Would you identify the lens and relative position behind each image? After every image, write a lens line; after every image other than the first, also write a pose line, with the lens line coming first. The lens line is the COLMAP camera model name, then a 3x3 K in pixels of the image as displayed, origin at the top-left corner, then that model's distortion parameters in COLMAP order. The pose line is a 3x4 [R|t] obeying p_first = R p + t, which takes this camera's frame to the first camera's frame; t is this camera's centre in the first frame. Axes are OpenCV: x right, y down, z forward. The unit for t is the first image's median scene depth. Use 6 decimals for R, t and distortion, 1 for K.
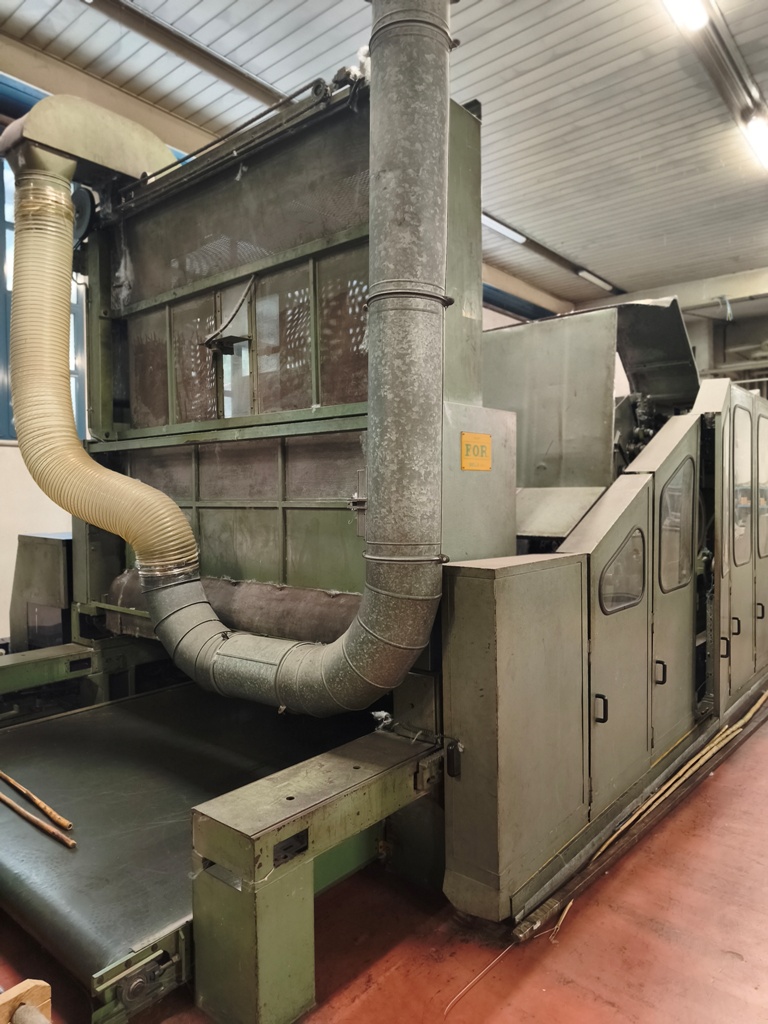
lens RADIAL K [[689.3, 0, 384.0], [0, 689.3, 512.0], [0, 0, 1]] dist [0.037383, -0.032899]
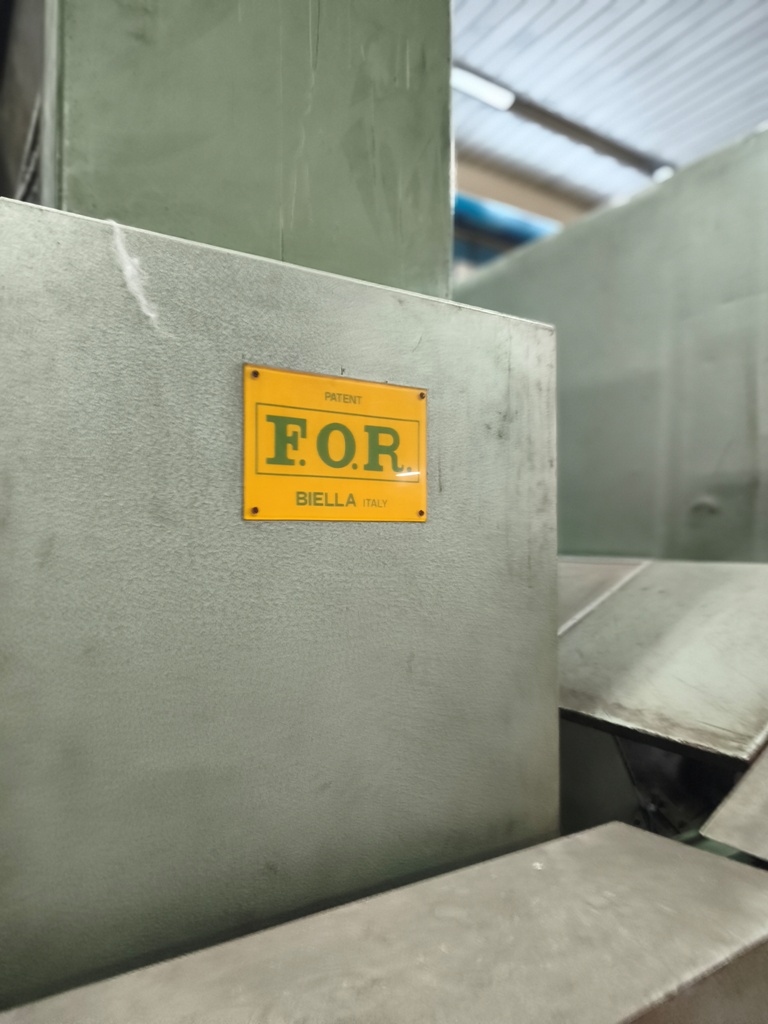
lens RADIAL K [[689.3, 0, 384.0], [0, 689.3, 512.0], [0, 0, 1]] dist [0.037383, -0.032899]
pose [[0.956832, 0.008982, -0.290502, 0.201980], [-0.024804, 0.998399, -0.050827, -0.045911], [0.289580, 0.055838, 0.955524, 0.681224]]
